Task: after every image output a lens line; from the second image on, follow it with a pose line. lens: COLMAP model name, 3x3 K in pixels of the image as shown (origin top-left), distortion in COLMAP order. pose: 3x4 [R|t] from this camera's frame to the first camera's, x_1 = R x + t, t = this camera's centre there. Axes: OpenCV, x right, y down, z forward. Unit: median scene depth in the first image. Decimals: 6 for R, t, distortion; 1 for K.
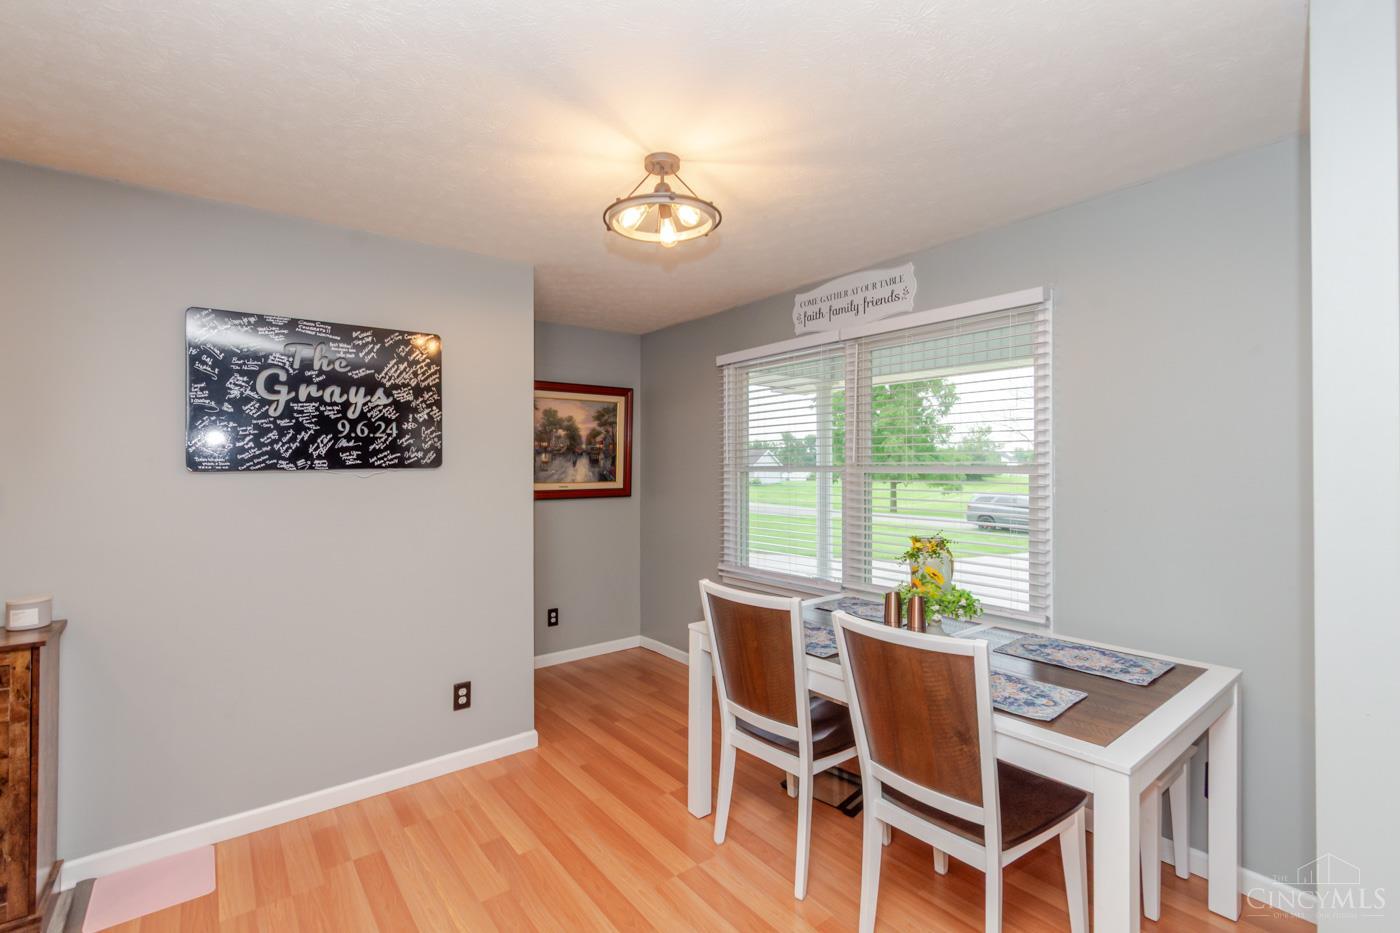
lens RADIAL K [[627.1, 0, 702.7], [0, 627.1, 465.6], [0, 0, 1]] dist [0.010593, -0.002184]
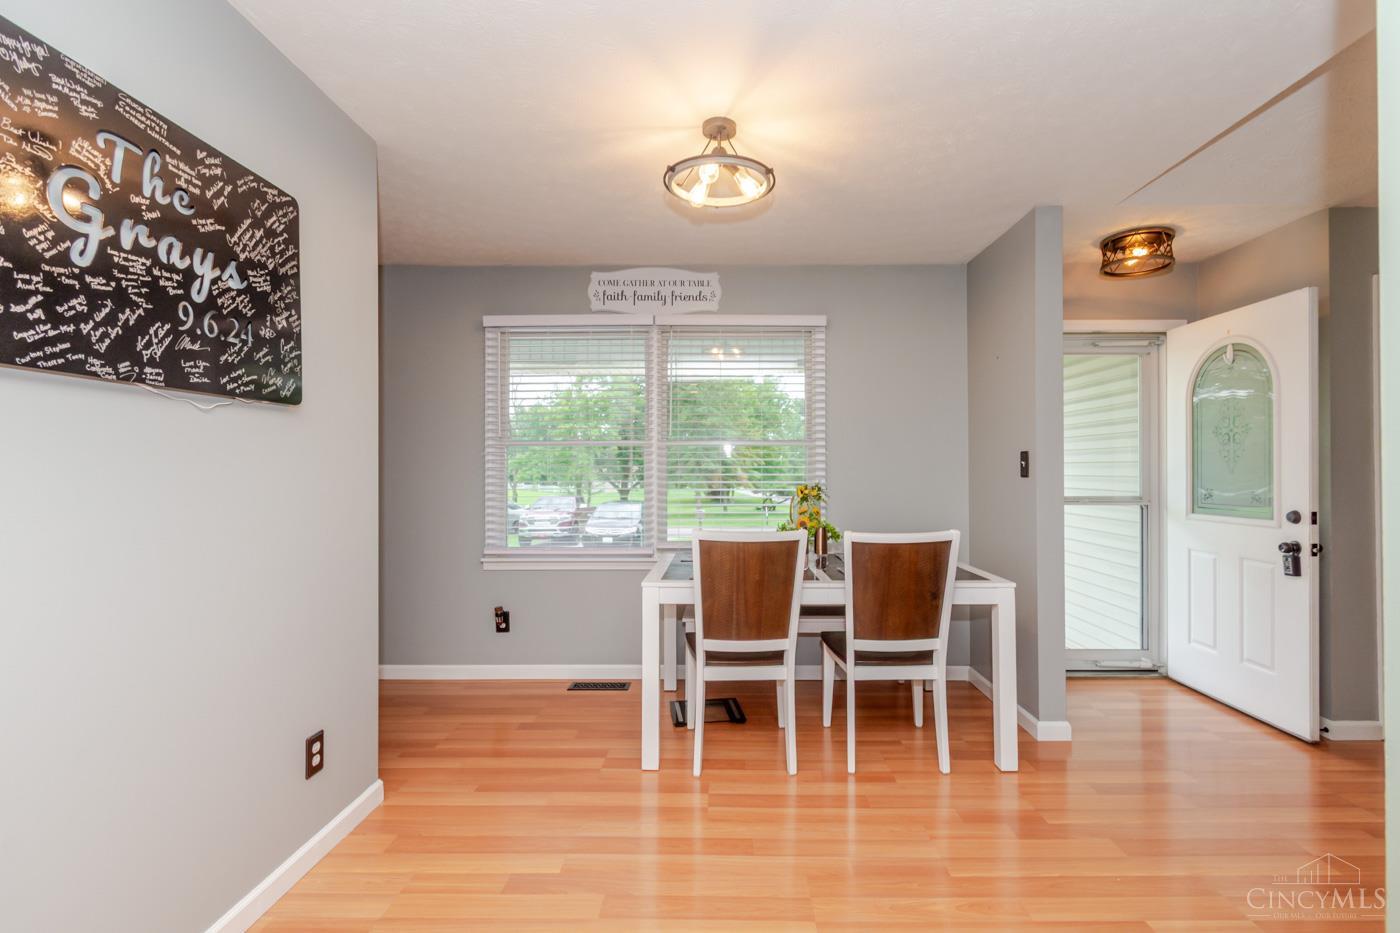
lens RADIAL K [[627.1, 0, 729.3], [0, 627.1, 475.9], [0, 0, 1]] dist [0.010593, -0.002184]
pose [[0.617767, -0.000839, 0.786361, -0.704195], [0.001584, 0.999999, -0.000177, 0.081687], [-0.786360, 0.001355, 0.617767, 0.271455]]
